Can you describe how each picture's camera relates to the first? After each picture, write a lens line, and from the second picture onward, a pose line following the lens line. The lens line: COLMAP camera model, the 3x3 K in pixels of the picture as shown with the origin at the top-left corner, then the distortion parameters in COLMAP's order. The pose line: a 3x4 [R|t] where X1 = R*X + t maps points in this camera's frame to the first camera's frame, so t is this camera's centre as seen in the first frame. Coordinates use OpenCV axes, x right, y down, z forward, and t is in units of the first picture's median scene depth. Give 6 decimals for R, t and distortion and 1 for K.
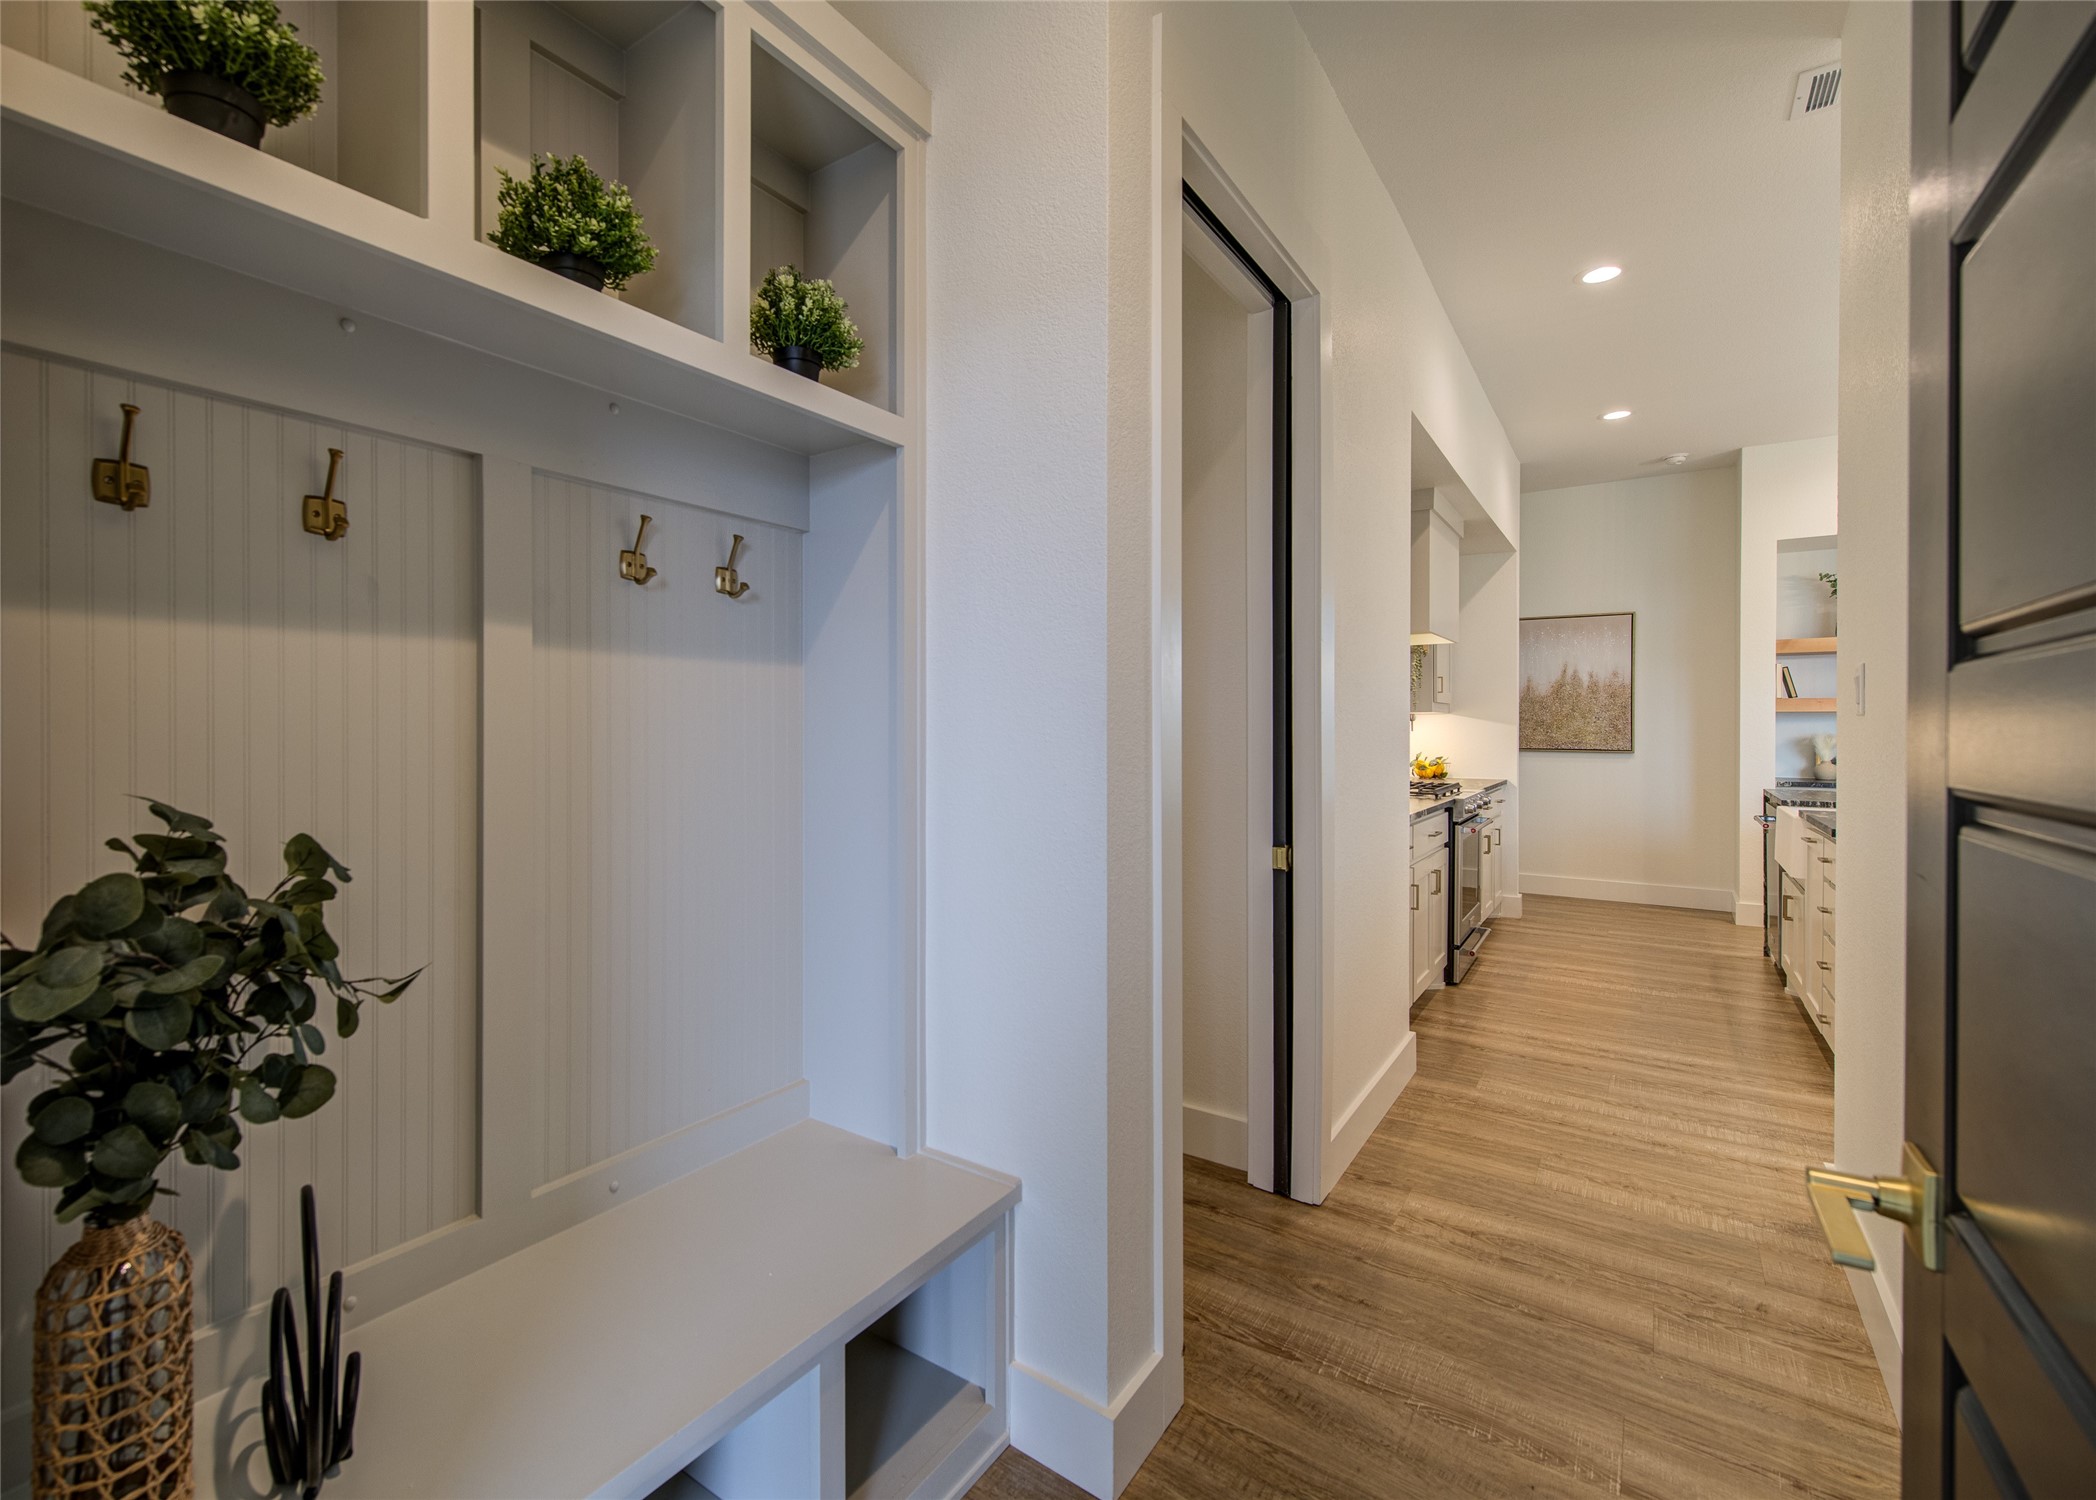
lens RADIAL K [[883.1, 0, 1043.3], [0, 883.1, 740.2], [0, 0, 1]] dist [0.001130, 0.000030]
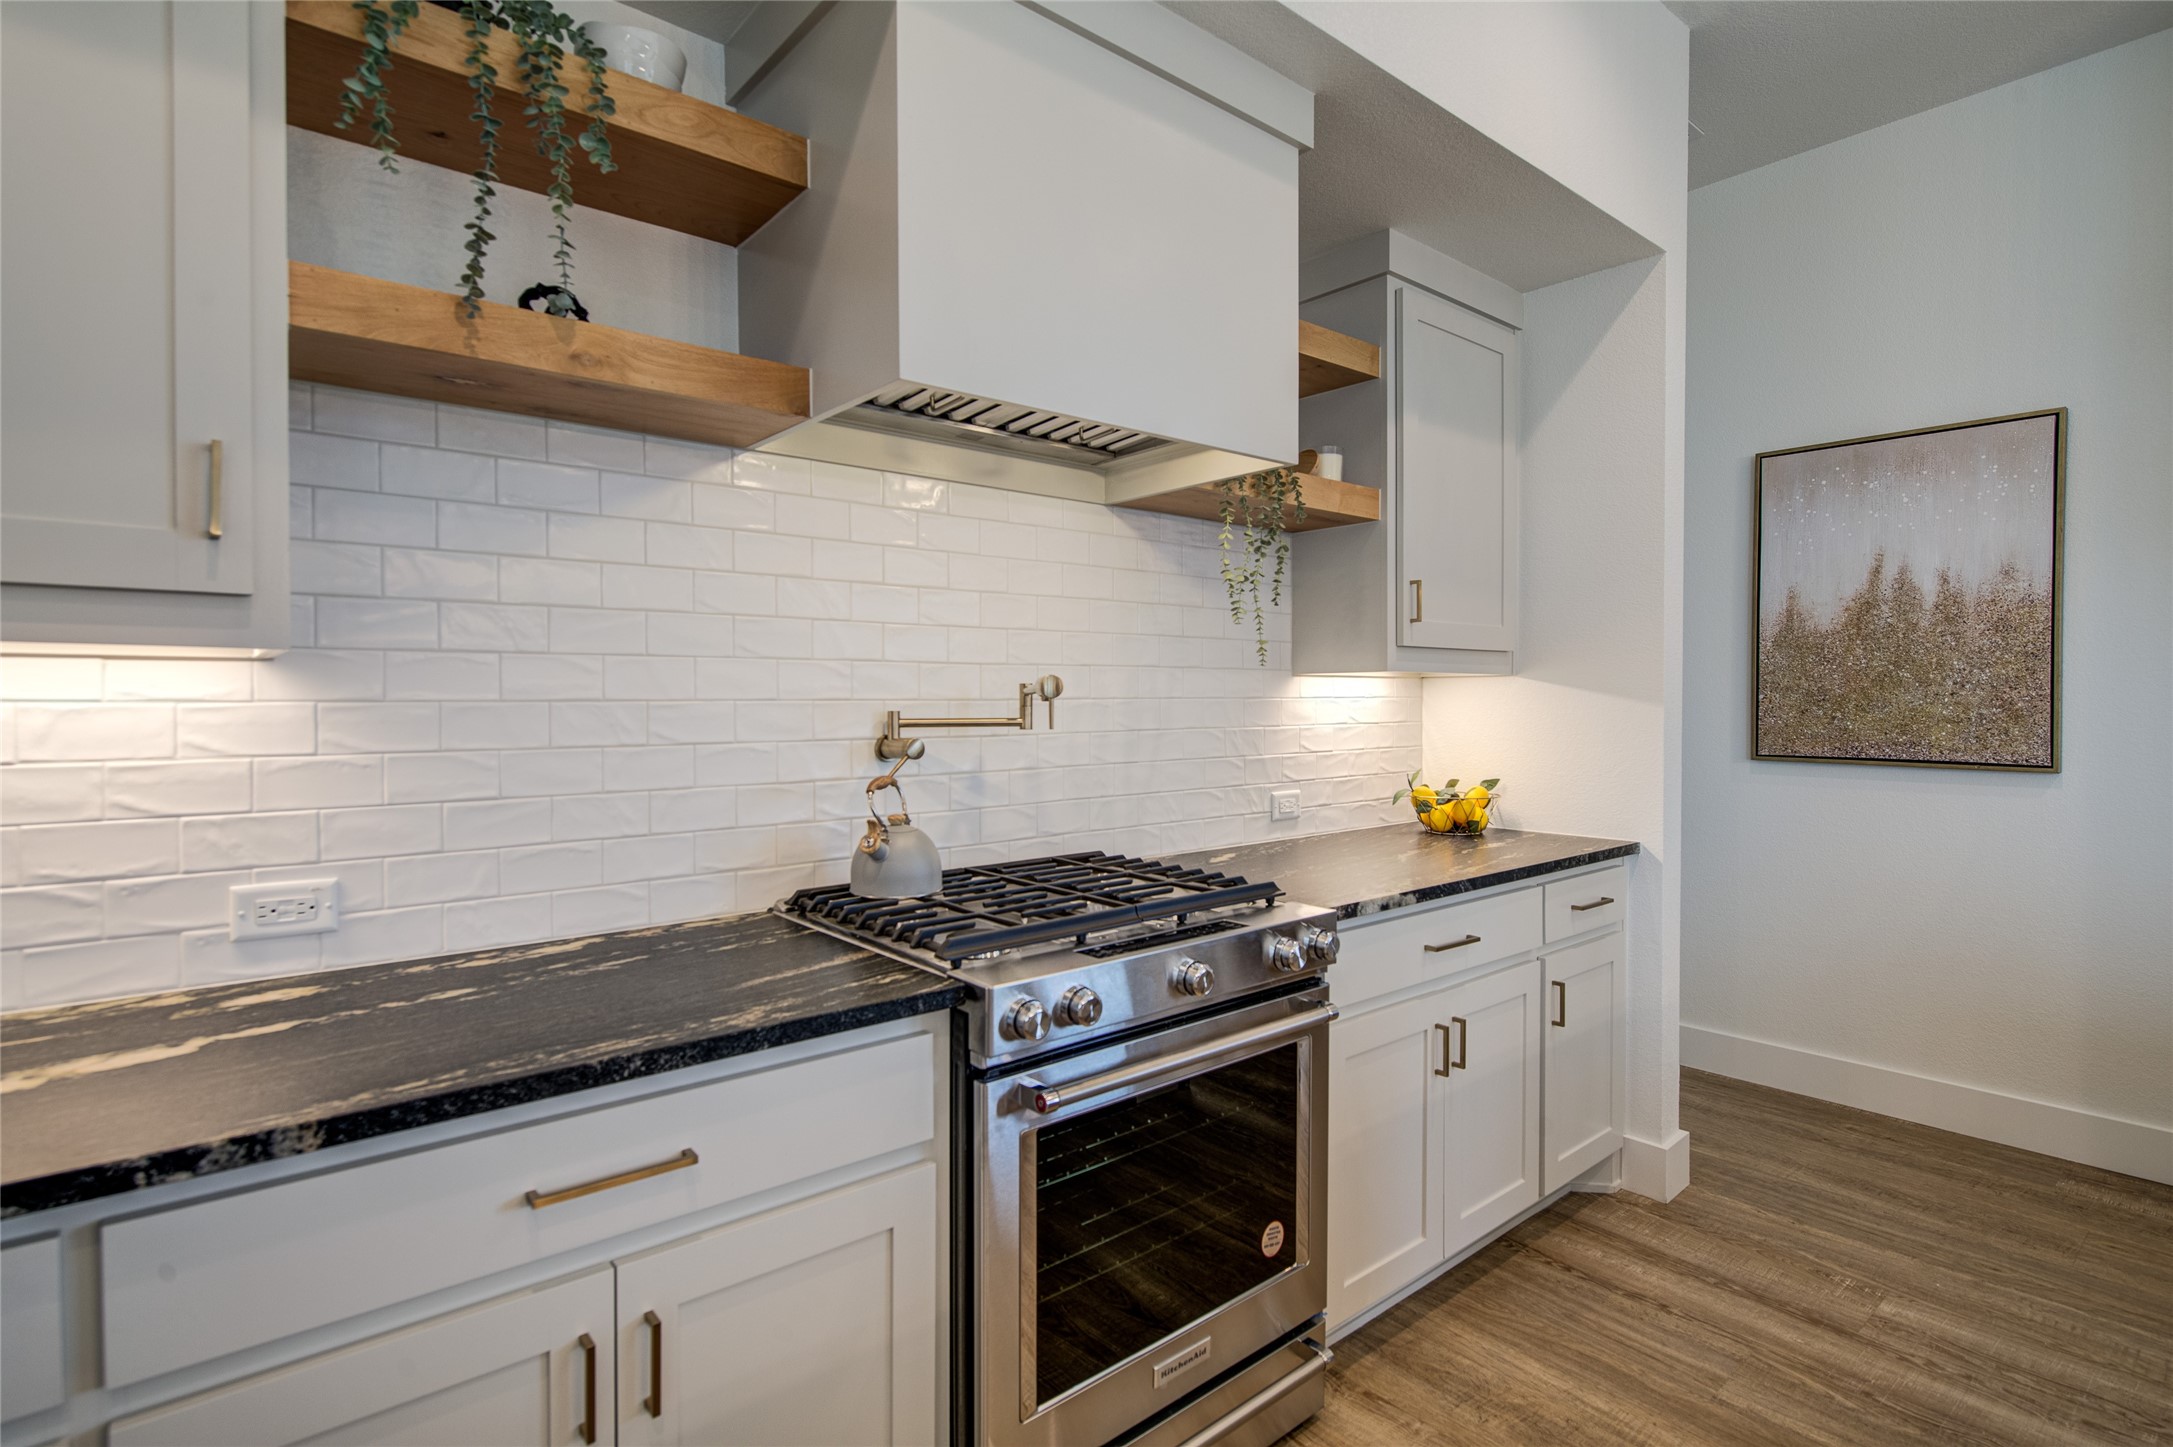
lens RADIAL K [[1063.5, 0, 1092.8], [0, 1063.5, 716.6], [0, 0, 1]] dist [-0.001607, -0.000040]
pose [[0.968842, 0.001677, -0.247675, 0.367474], [-0.000642, 0.999991, 0.004258, -0.011912], [0.247680, -0.003966, 0.968834, 0.436717]]
